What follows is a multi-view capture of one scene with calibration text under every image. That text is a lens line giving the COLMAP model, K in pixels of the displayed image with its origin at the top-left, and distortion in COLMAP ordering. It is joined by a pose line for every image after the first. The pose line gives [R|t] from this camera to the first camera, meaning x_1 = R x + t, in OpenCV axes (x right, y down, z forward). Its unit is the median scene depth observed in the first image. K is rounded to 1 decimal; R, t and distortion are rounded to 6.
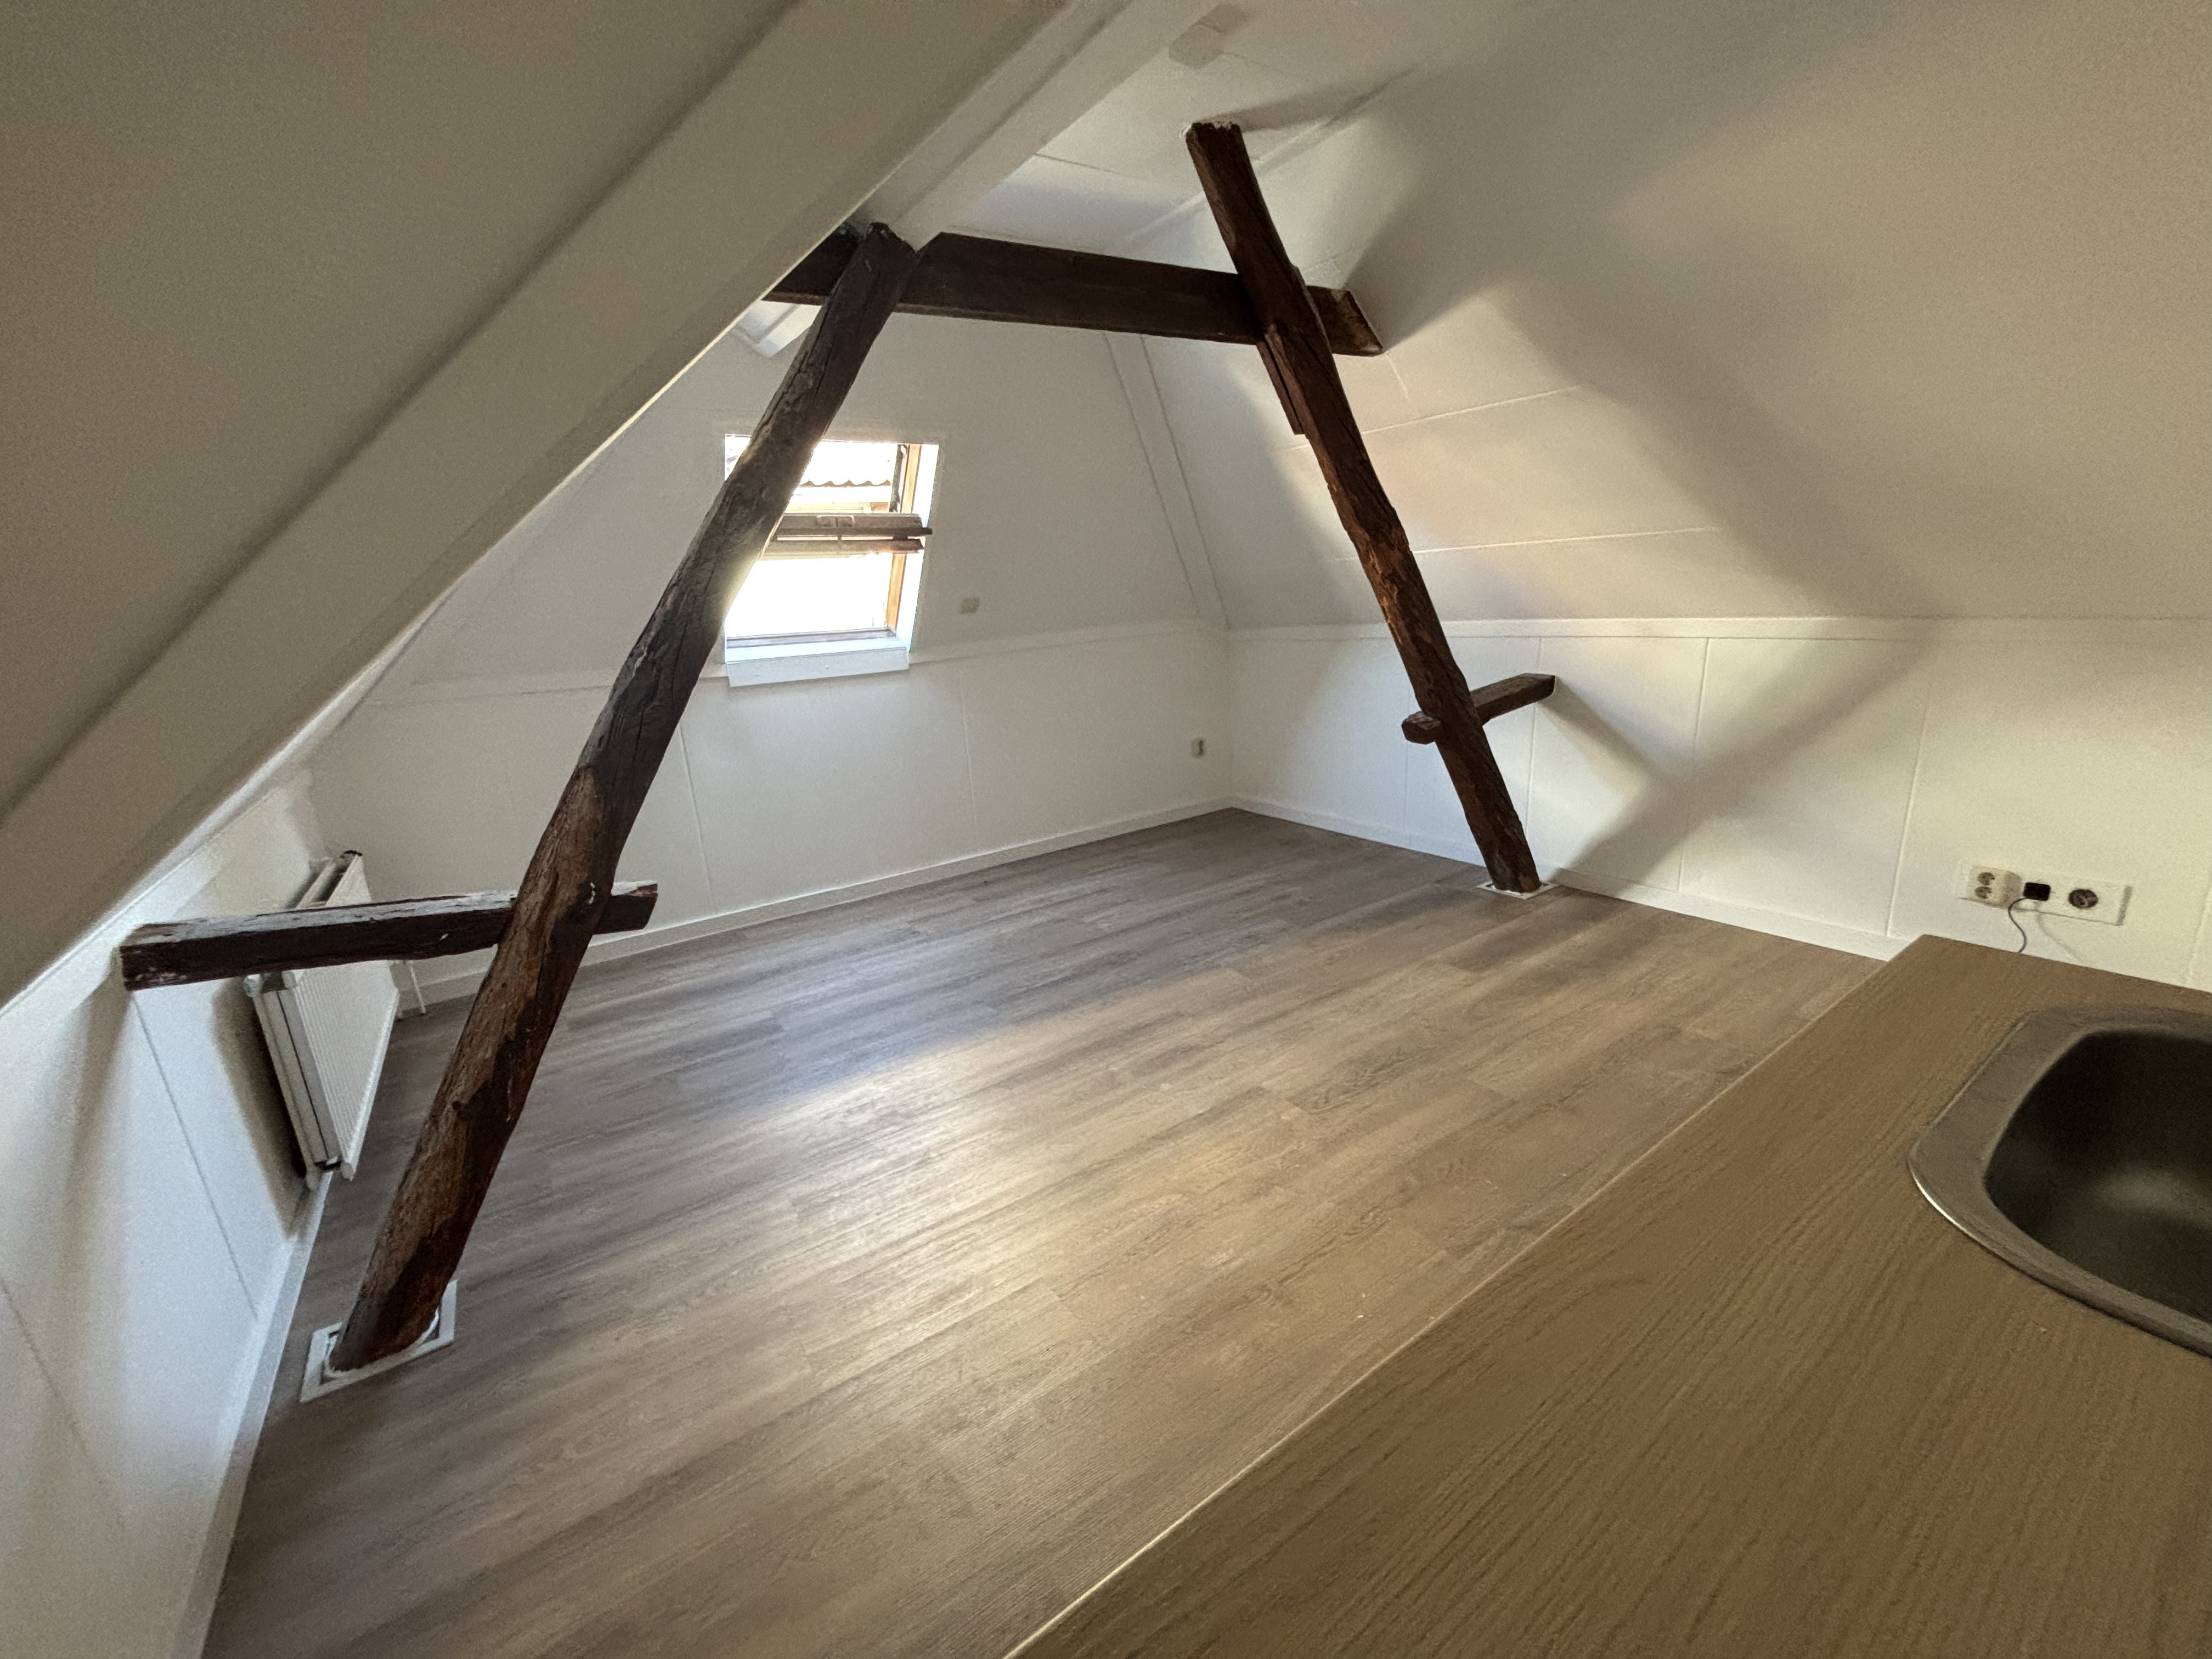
lens RADIAL K [[886.5, 0, 1106.0], [0, 886.5, 829.5], [0, 0, 1]] dist [-0.000710, -0.000072]
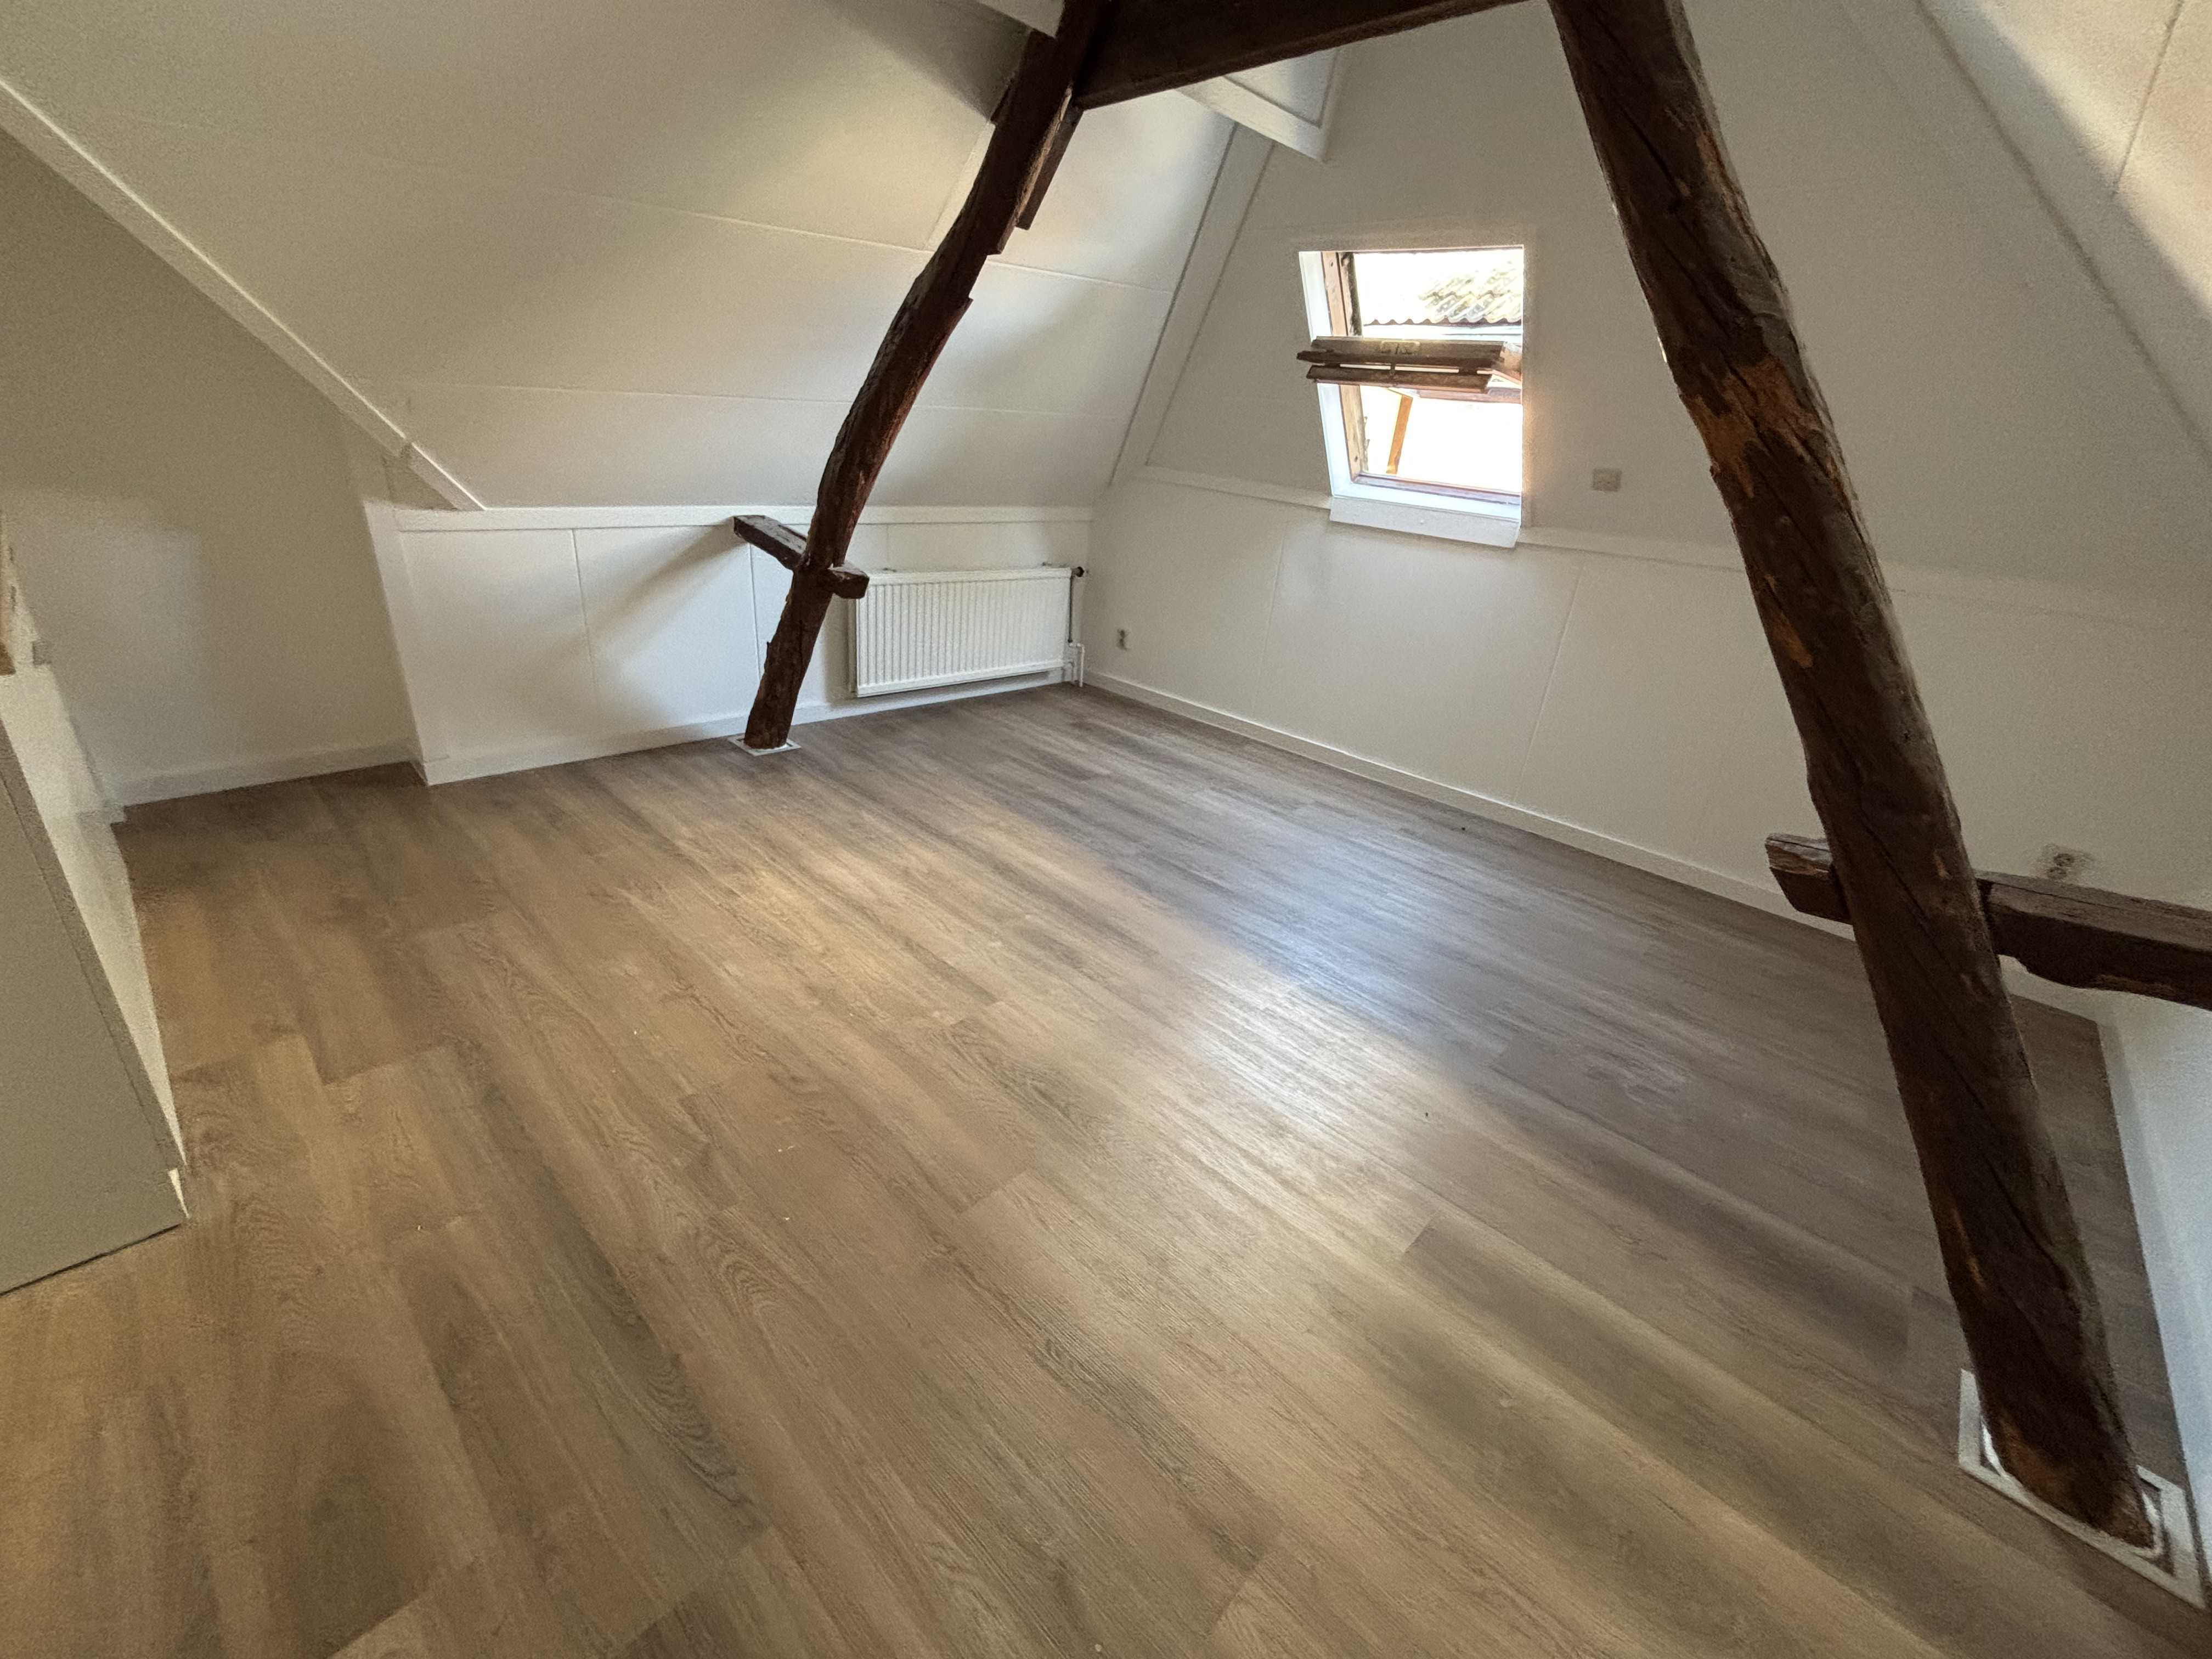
lens RADIAL K [[907.7, 0, 1106.0], [0, 907.7, 829.5], [0, 0, 1]] dist [-0.000837, -0.000224]
pose [[0.206727, 0.467031, -0.859736, 0.605108], [-0.355958, 0.854401, 0.378542, -0.163923], [0.911350, 0.227775, 0.342871, 0.496992]]
